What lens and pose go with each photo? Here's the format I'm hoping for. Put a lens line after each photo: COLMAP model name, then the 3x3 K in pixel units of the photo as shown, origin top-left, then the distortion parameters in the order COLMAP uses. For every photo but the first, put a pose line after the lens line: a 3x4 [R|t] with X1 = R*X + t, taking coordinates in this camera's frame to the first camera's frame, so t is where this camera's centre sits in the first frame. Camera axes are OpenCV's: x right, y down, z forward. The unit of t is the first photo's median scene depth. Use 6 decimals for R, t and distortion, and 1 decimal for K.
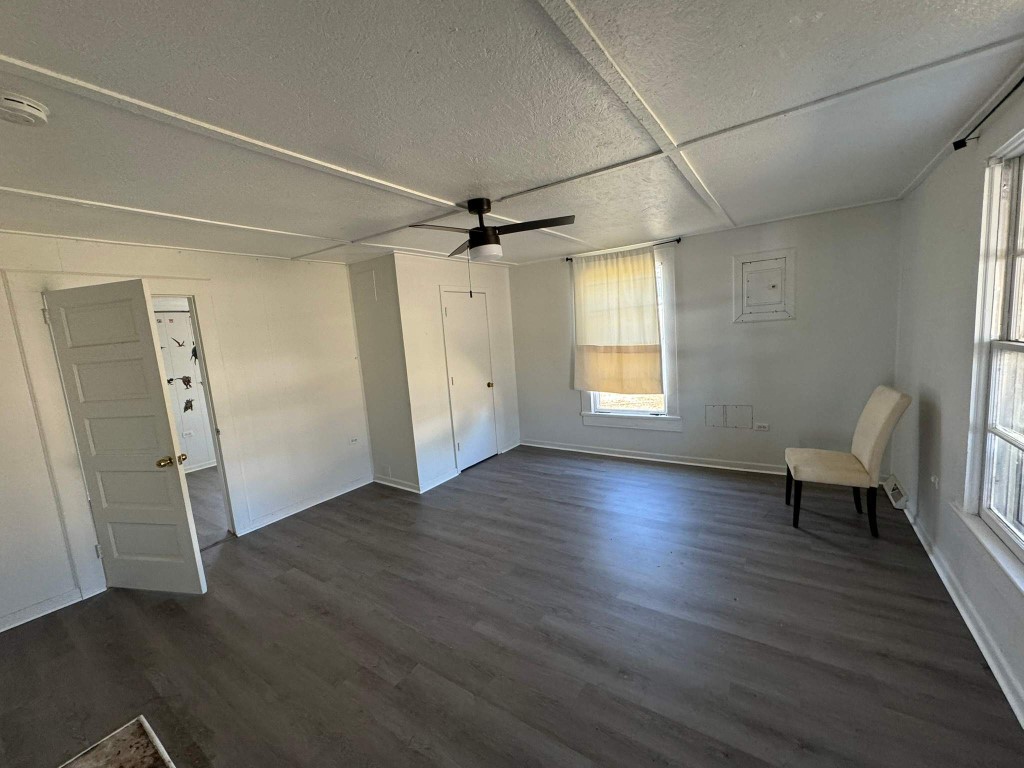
lens RADIAL K [[405.7, 0, 511.7], [0, 405.7, 379.6], [0, 0, 1]] dist [-0.005974, 0.000670]
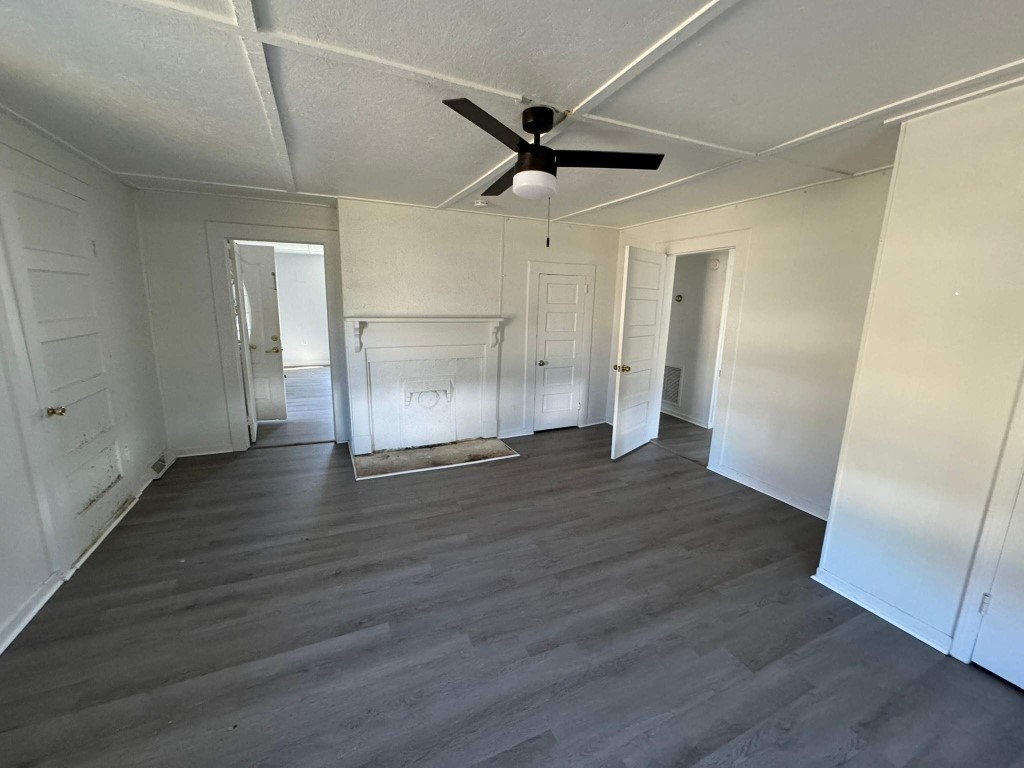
lens RADIAL K [[405.7, 0, 511.3], [0, 405.7, 385.7], [0, 0, 1]] dist [-0.005974, 0.000670]
pose [[-0.508148, 0.241467, -0.826728, 0.565252], [-0.086420, 0.940755, 0.327890, -0.175684], [0.856923, 0.238062, -0.457176, 1.194124]]
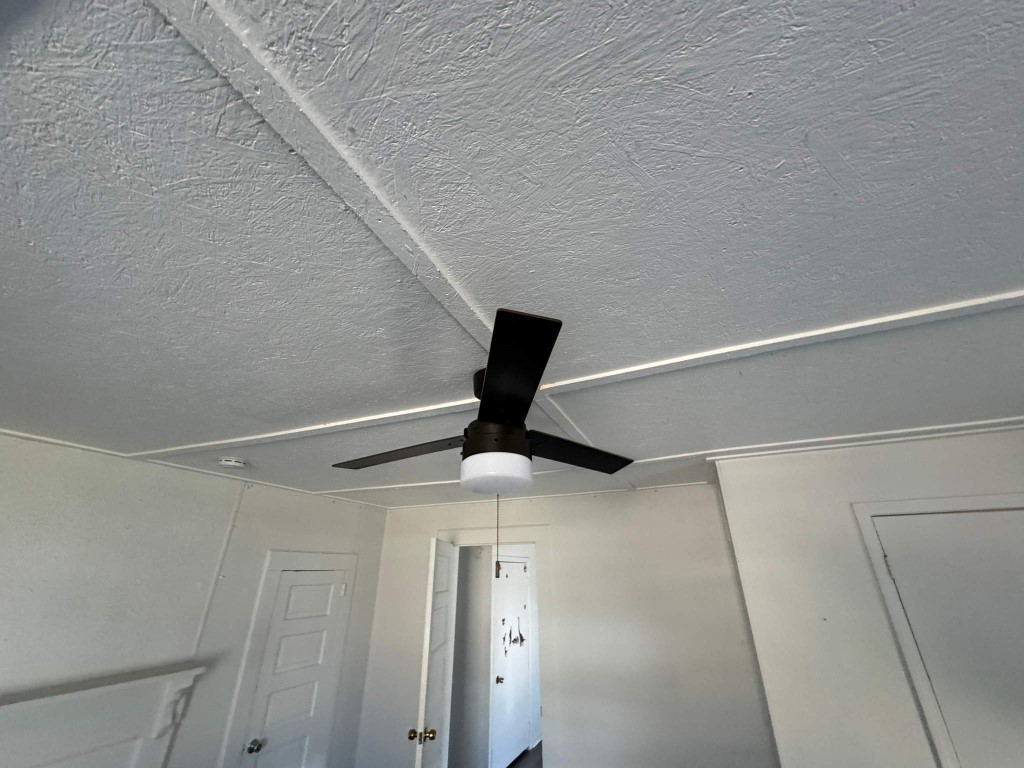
lens RADIAL K [[405.7, 0, 512.2], [0, 405.7, 381.1], [0, 0, 1]] dist [-0.005974, 0.000670]
pose [[0.202750, -0.347731, -0.915410, 0.460445], [-0.129420, 0.917110, -0.377041, -0.188712], [0.970641, 0.194917, 0.140940, 1.021949]]
